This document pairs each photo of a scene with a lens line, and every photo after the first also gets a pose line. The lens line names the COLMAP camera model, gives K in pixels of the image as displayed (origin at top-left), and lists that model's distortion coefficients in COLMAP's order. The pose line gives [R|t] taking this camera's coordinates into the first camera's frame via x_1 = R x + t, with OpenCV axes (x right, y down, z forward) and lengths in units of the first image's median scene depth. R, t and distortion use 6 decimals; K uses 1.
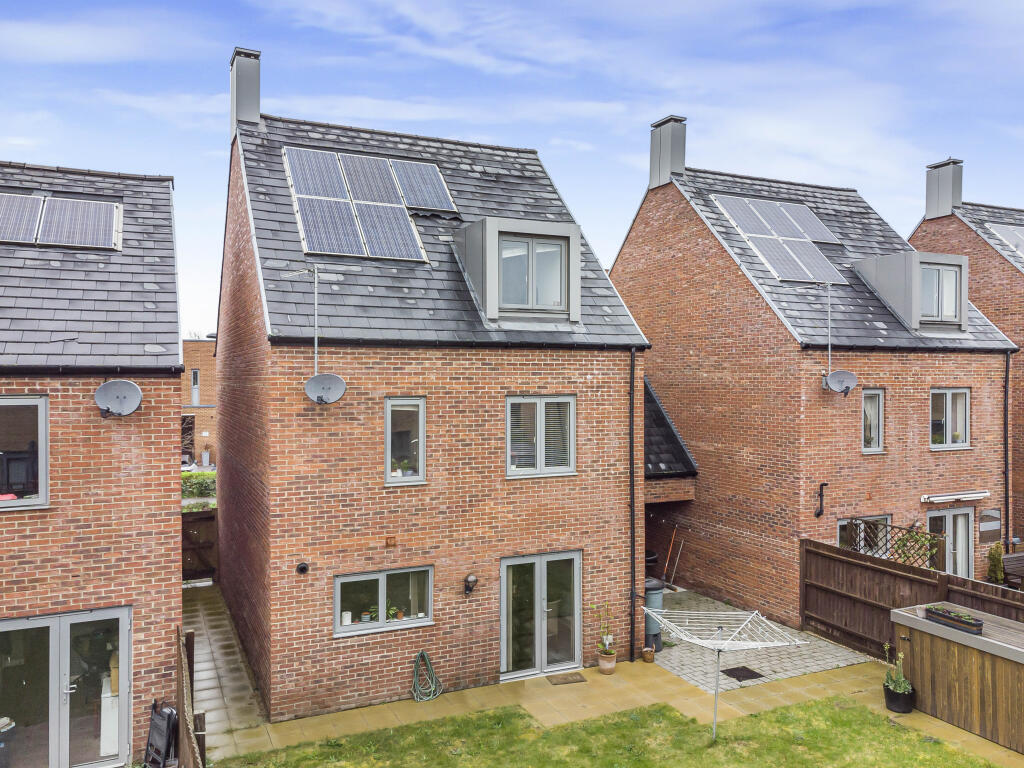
lens RADIAL K [[791.4, 0, 512.0], [0, 791.4, 384.0], [0, 0, 1]] dist [0.006445, 0.008294]
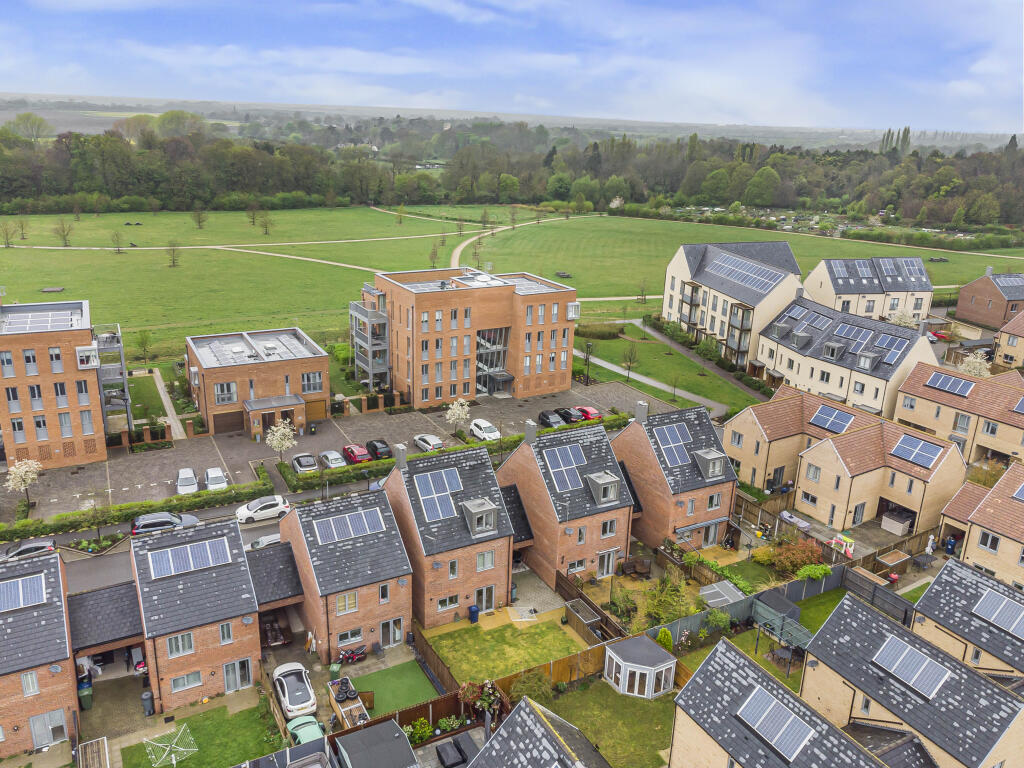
lens RADIAL K [[760.7, 0, 511.8], [0, 760.7, 368.7], [0, 0, 1]] dist [0.003957, 0.001930]
pose [[0.996741, 0.014239, 0.079399, -0.152824], [-0.035859, 0.959907, 0.278015, -1.981629], [-0.072257, -0.279956, 0.957290, -2.471171]]
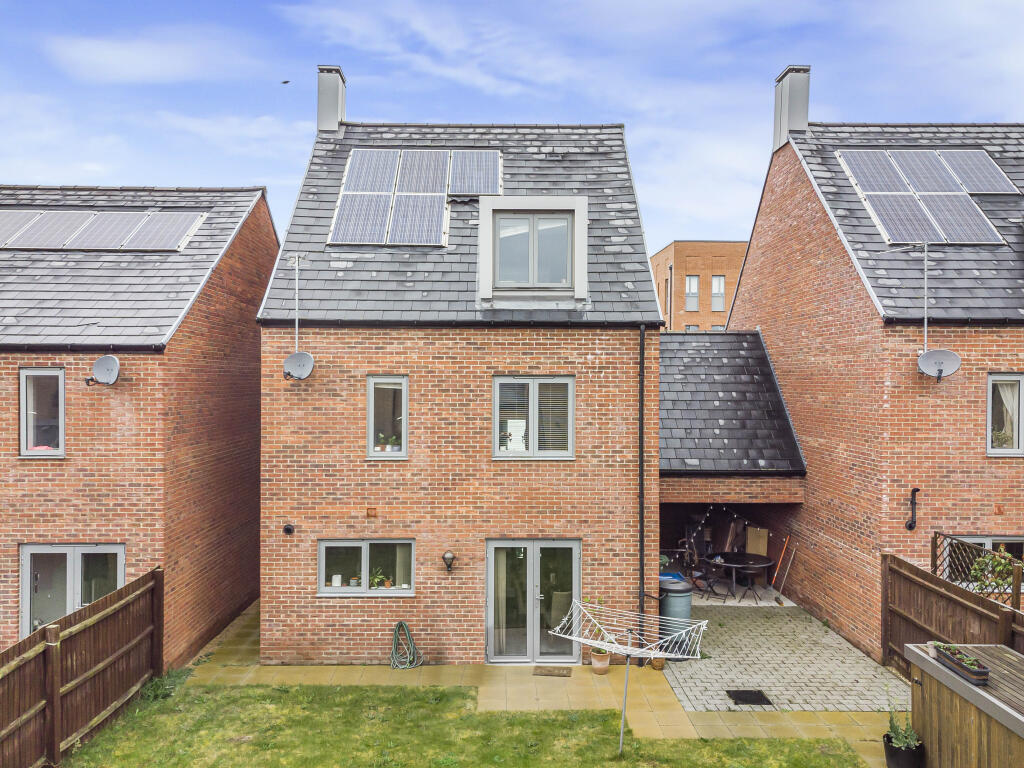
lens RADIAL K [[791.4, 0, 512.0], [0, 791.4, 384.0], [0, 0, 1]] dist [0.006445, 0.008294]
pose [[0.915551, 0.007462, -0.402132, 0.411588], [-0.007578, 0.999970, 0.001303, 0.023922], [0.402130, 0.001854, 0.915581, 0.104070]]
